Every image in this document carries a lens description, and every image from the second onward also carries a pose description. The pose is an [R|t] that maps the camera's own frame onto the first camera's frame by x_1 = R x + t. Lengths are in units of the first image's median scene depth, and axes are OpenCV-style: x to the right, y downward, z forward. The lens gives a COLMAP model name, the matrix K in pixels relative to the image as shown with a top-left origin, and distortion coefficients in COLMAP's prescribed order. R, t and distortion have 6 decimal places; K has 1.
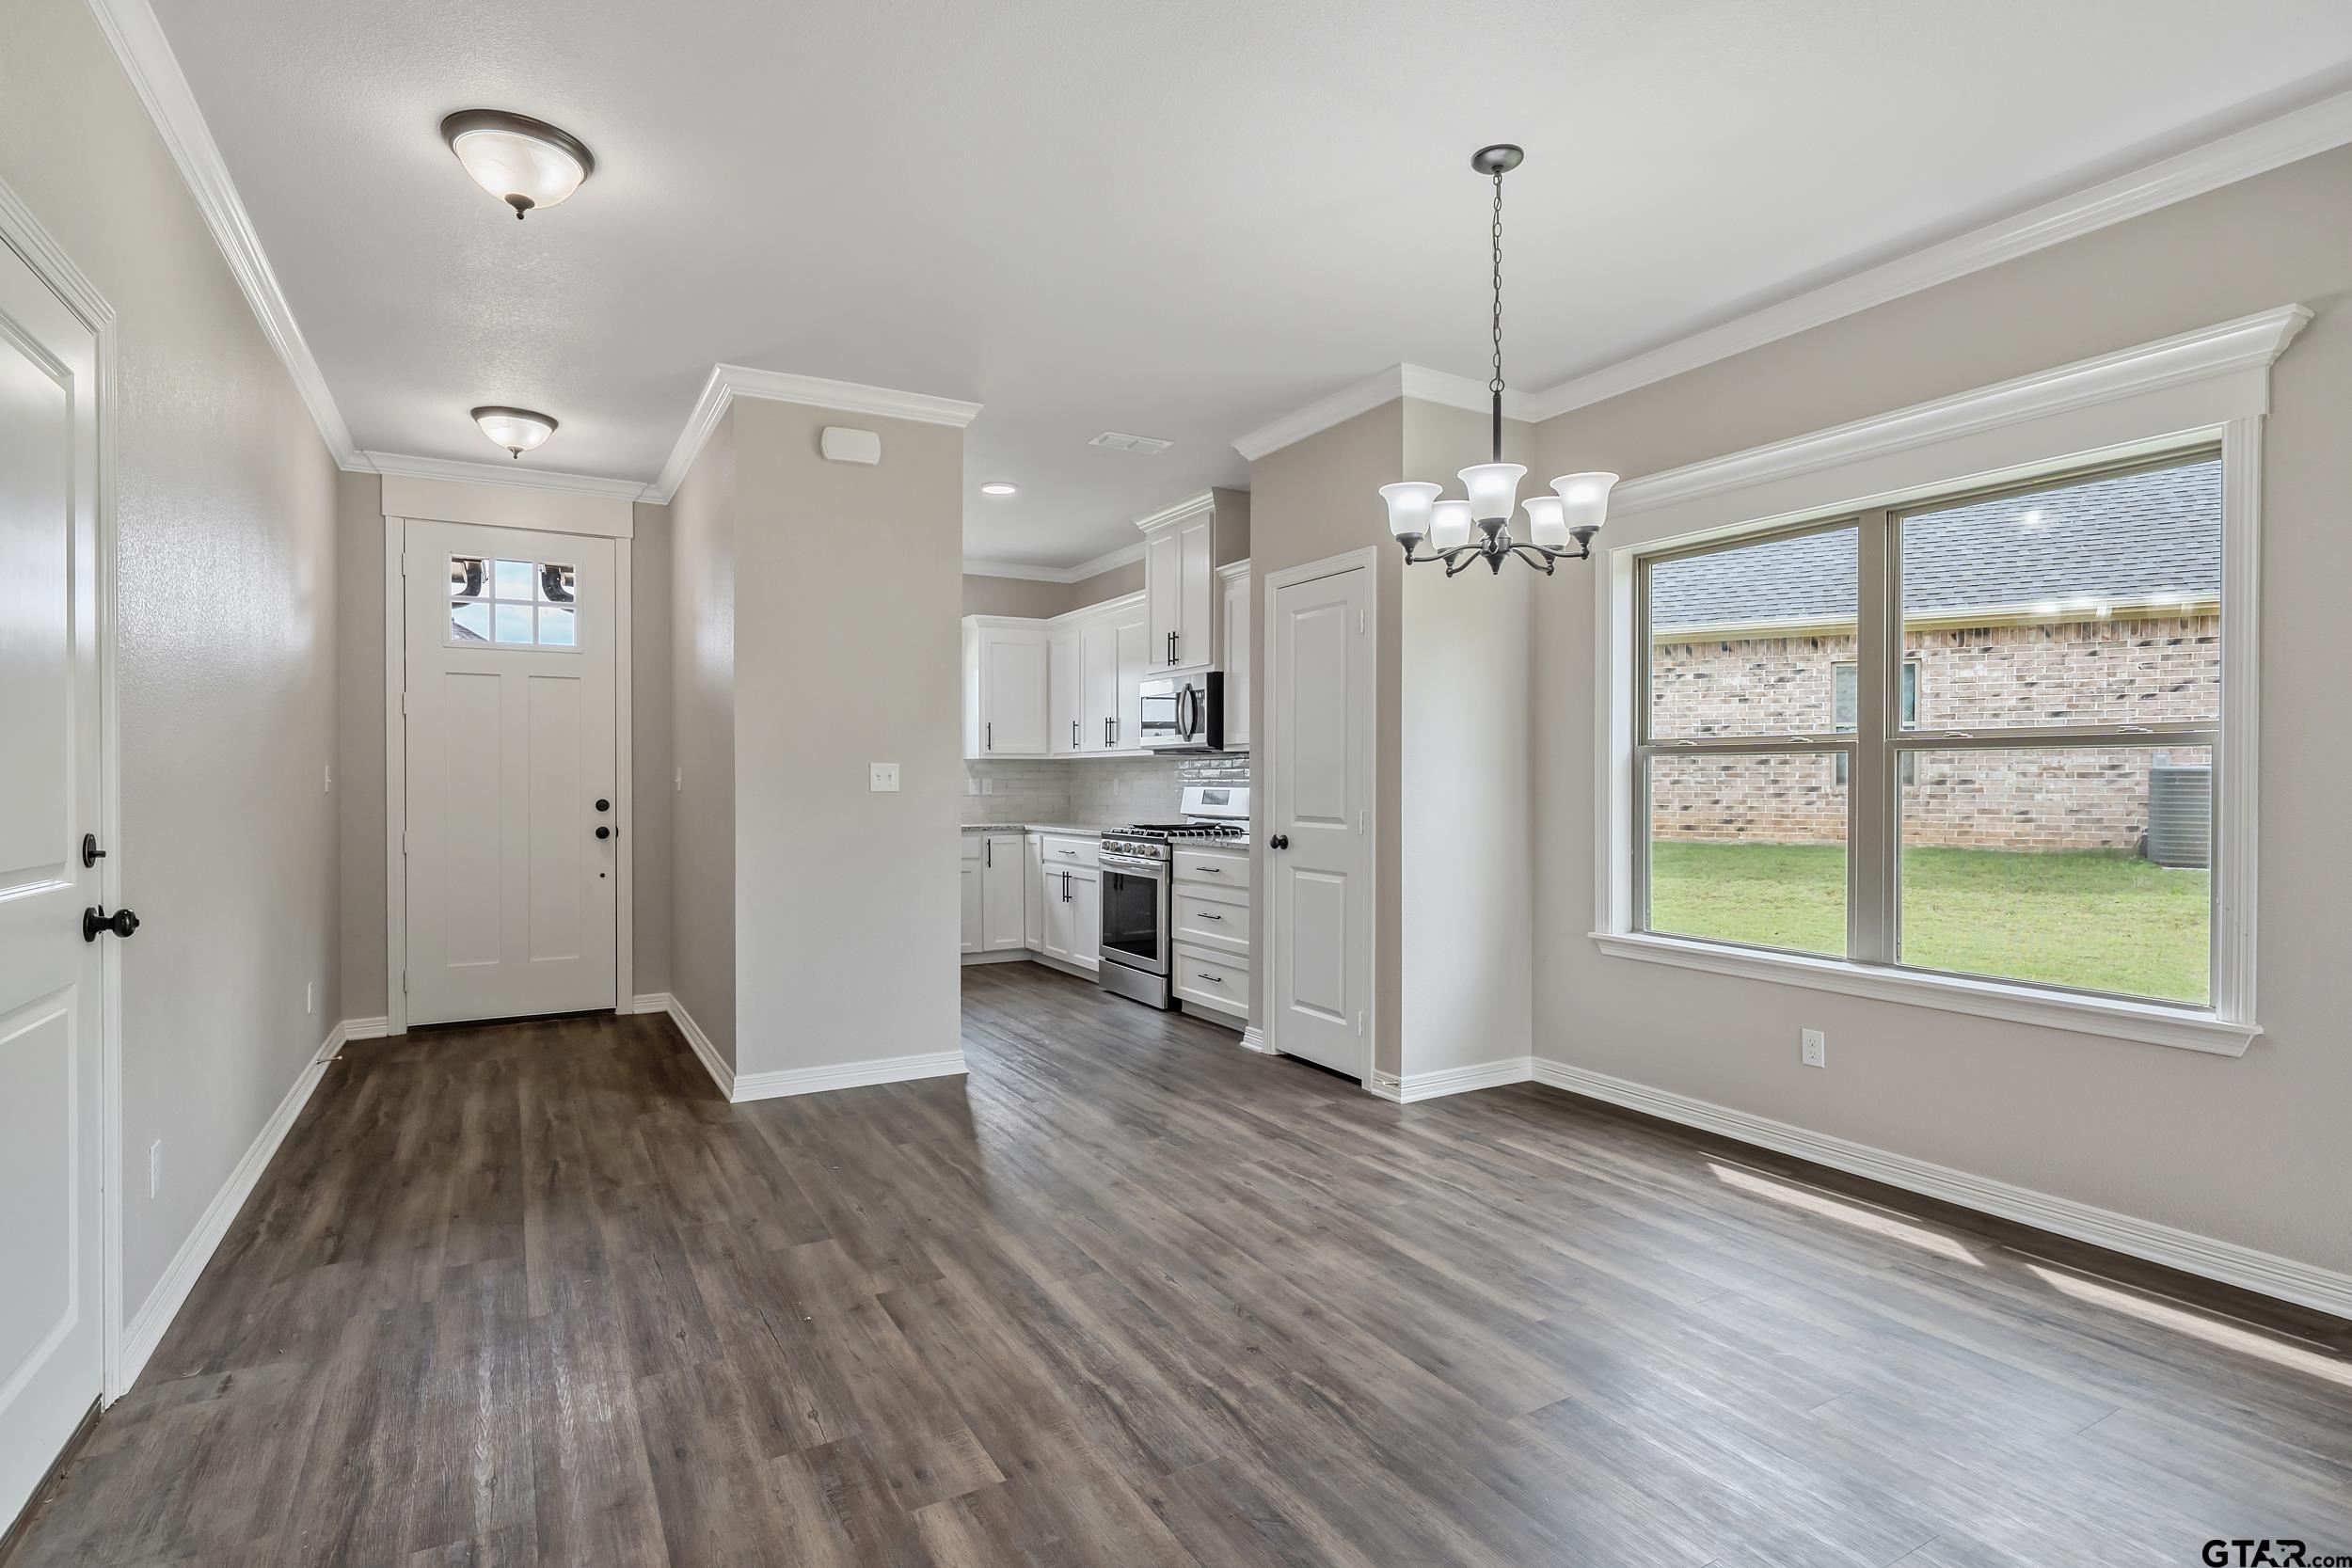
lens RADIAL K [[1167.3, 0, 1173.6], [0, 1167.3, 779.3], [0, 0, 1]] dist [0.000474, 0.001550]
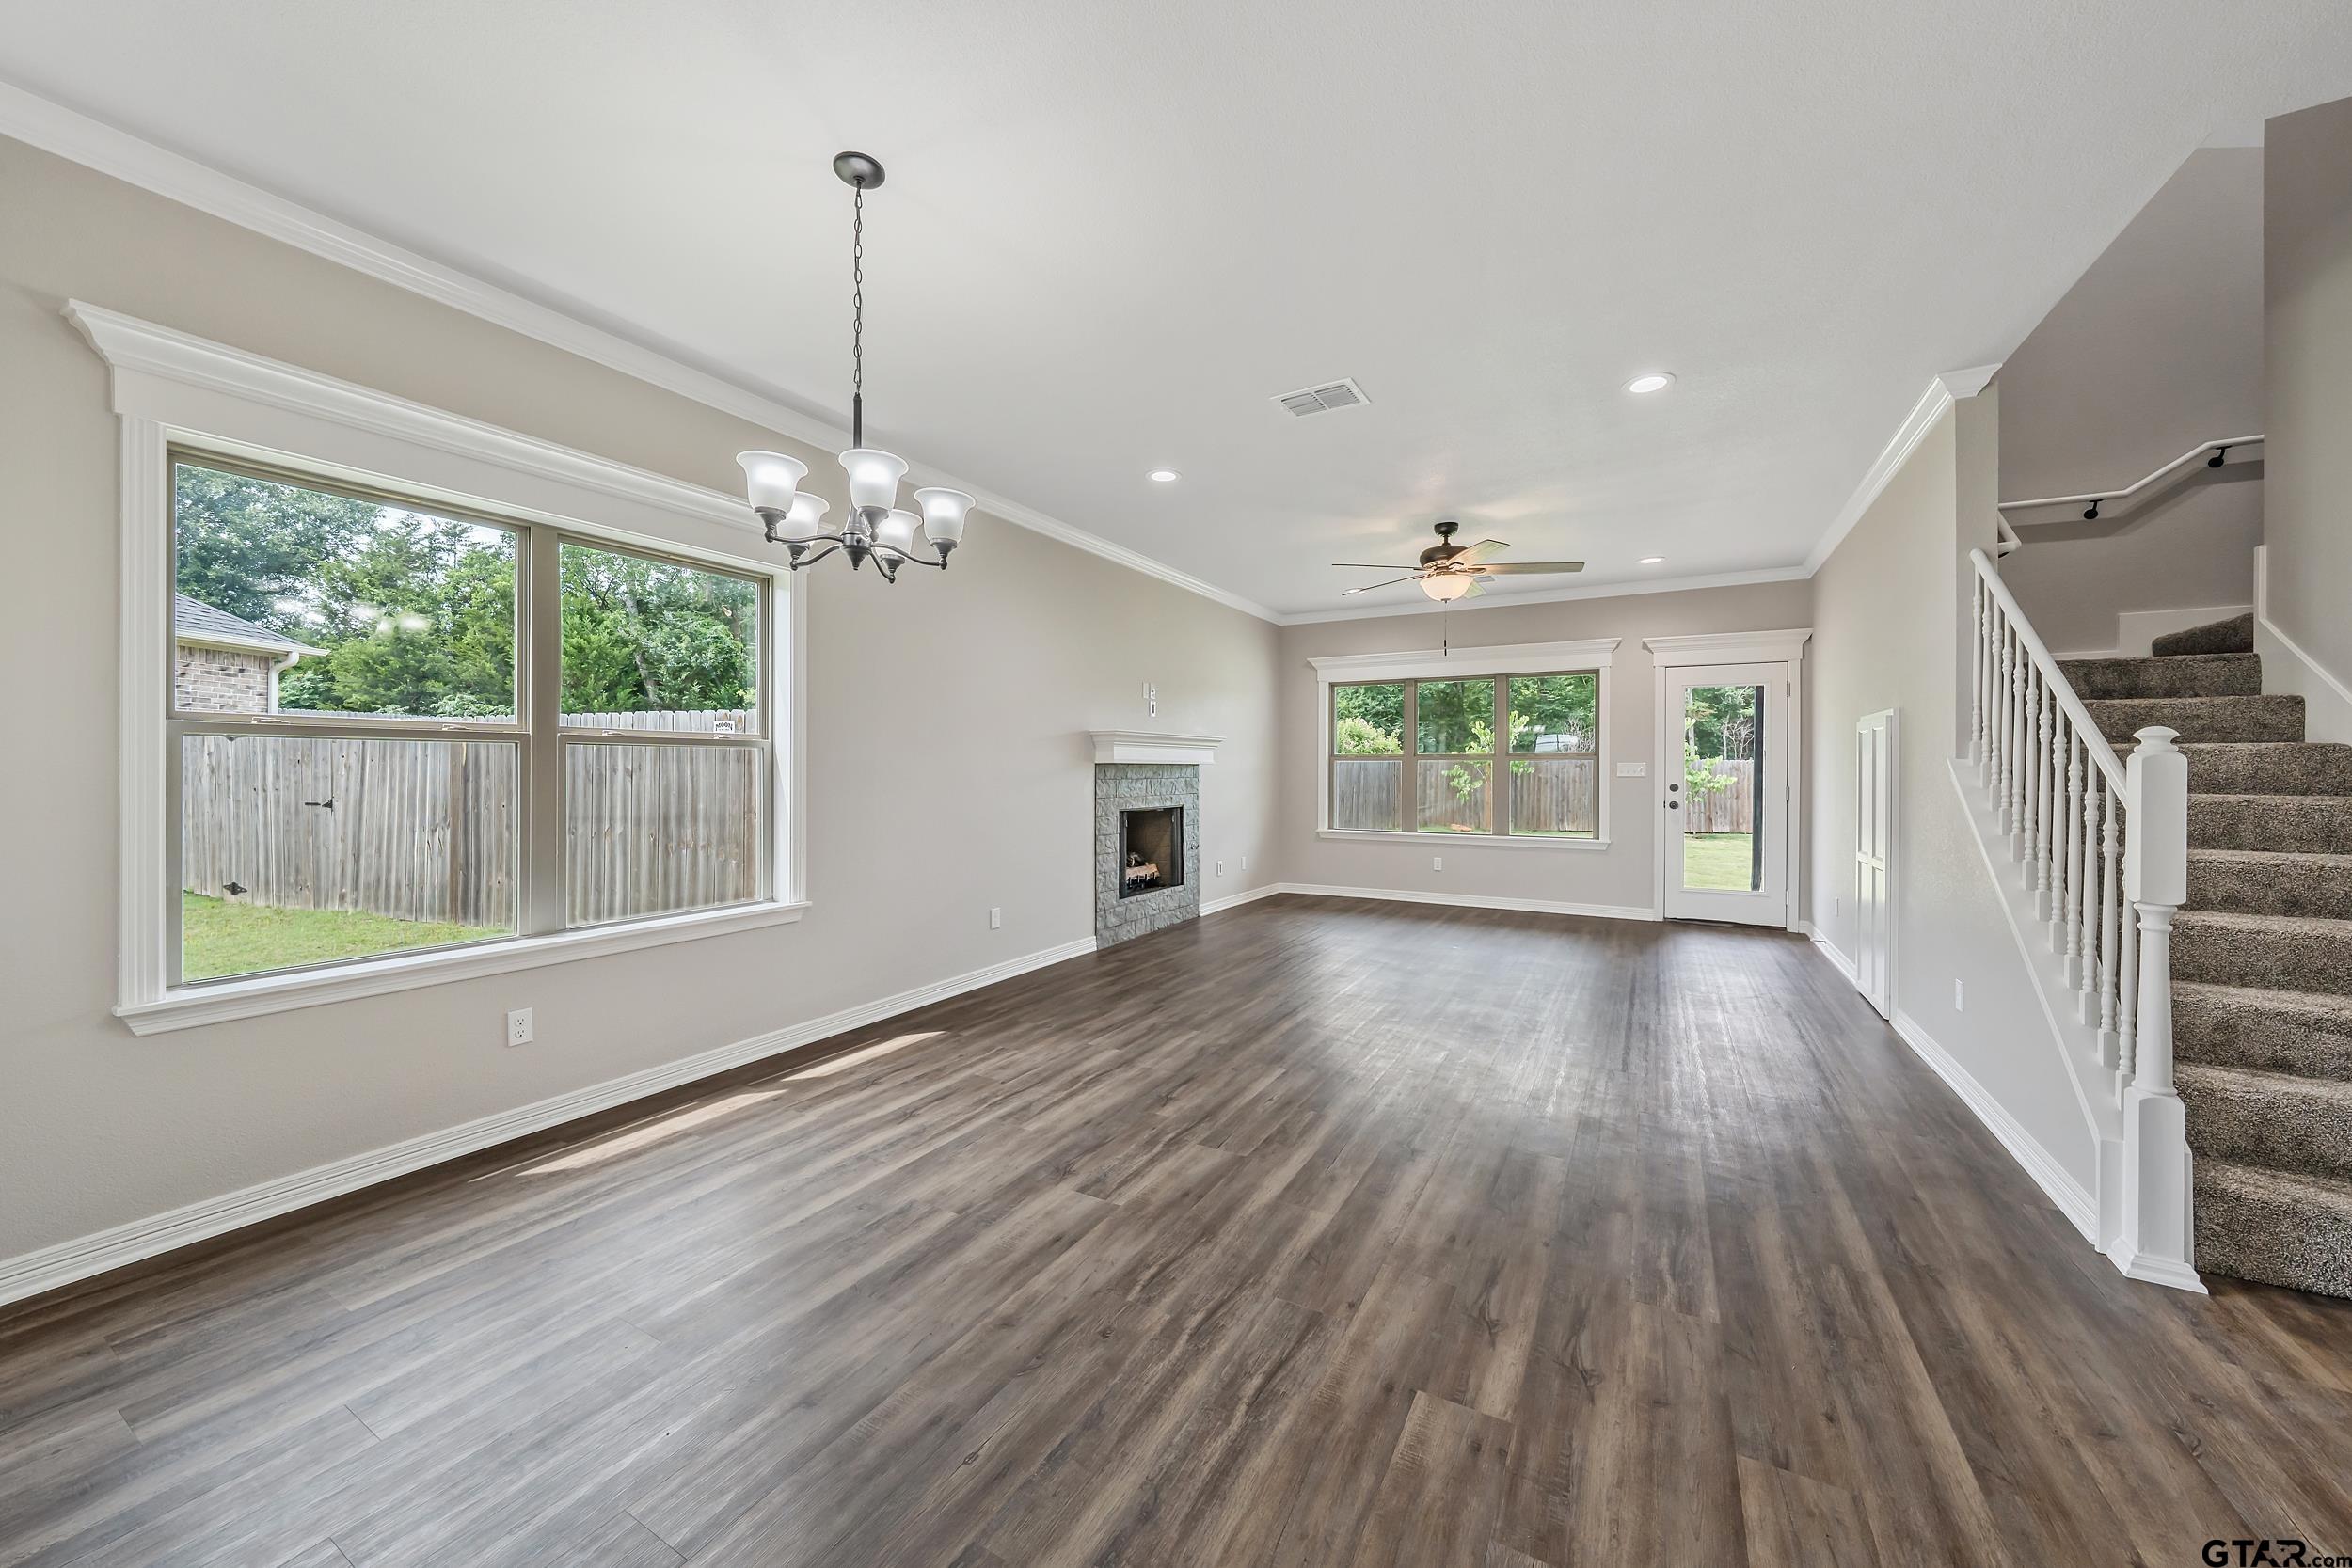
lens RADIAL K [[847.2, 0, 1174.1], [0, 847.2, 772.1], [0, 0, 1]] dist [-0.001480, 0.000177]
pose [[-0.511186, -0.005827, 0.859451, -0.333741], [-0.002747, 0.999983, 0.005146, -0.001558], [-0.859466, 0.000270, -0.511193, 0.747288]]
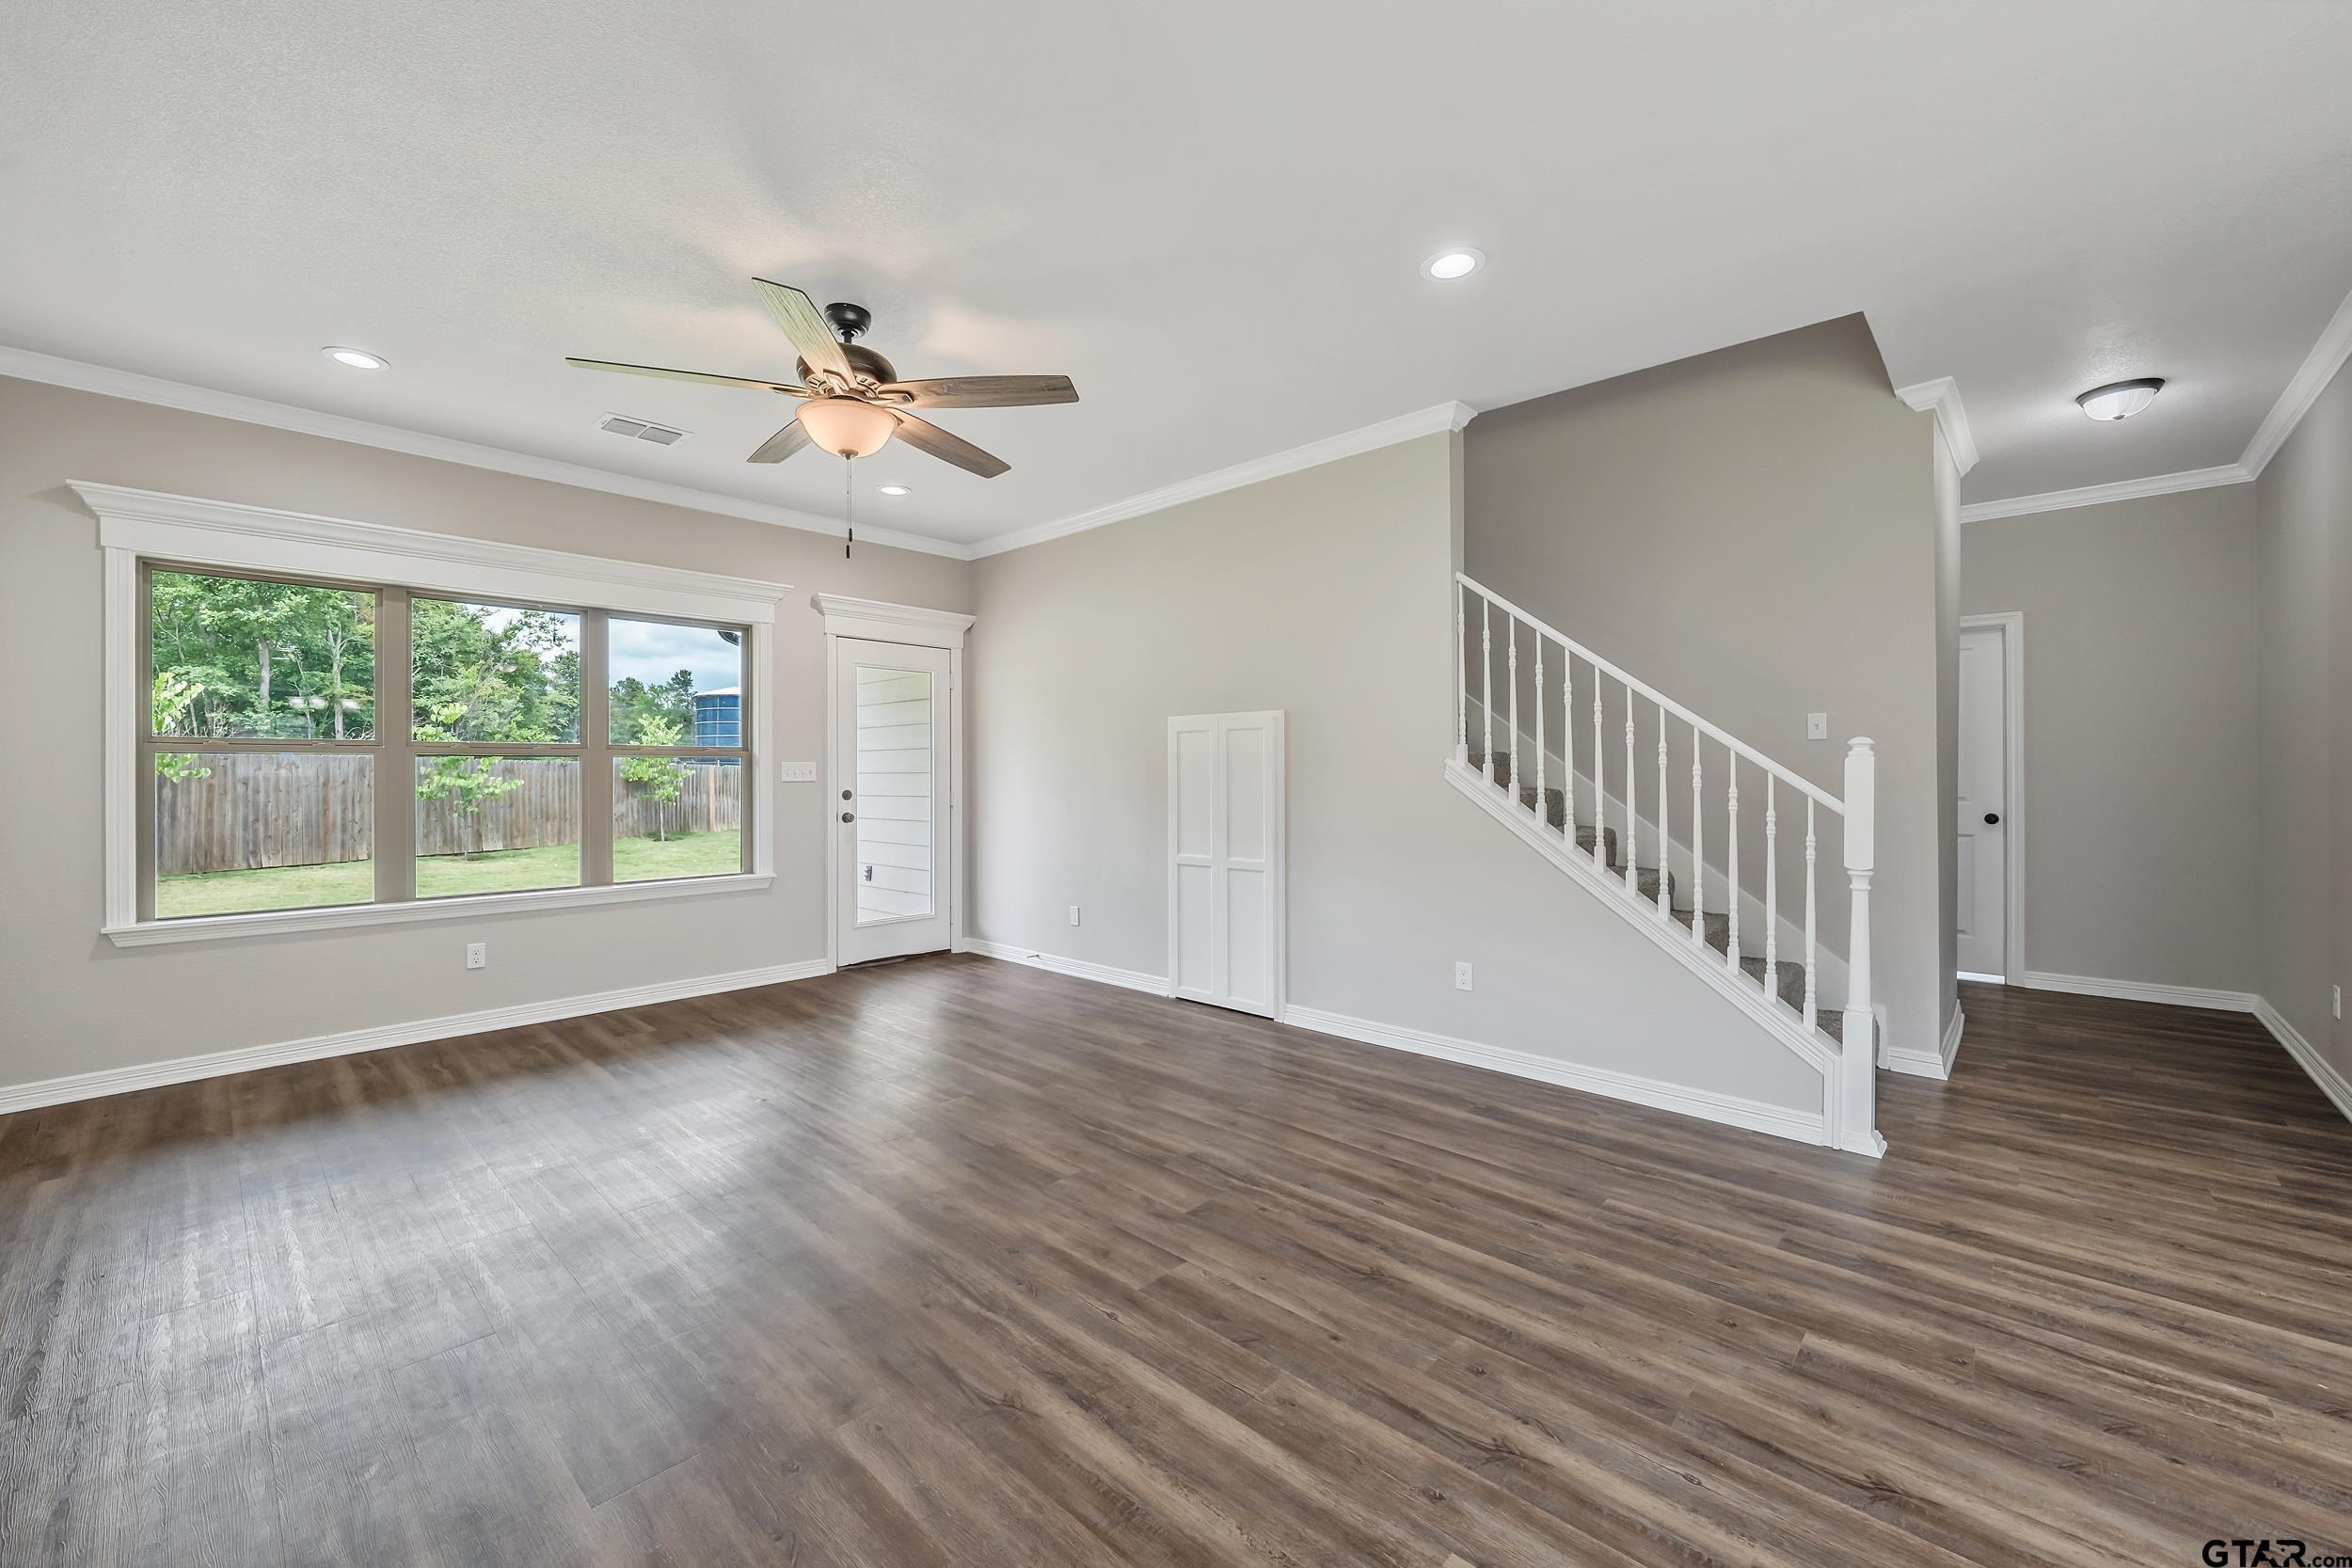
lens RADIAL K [[921.9, 0, 1172.8], [0, 921.9, 773.8], [0, 0, 1]] dist [-0.002988, 0.000006]
pose [[-0.955192, -0.000219, -0.295987, 0.466667], [-0.000871, 0.999997, 0.002072, -0.000492], [0.295986, 0.002237, -0.955190, 0.541568]]
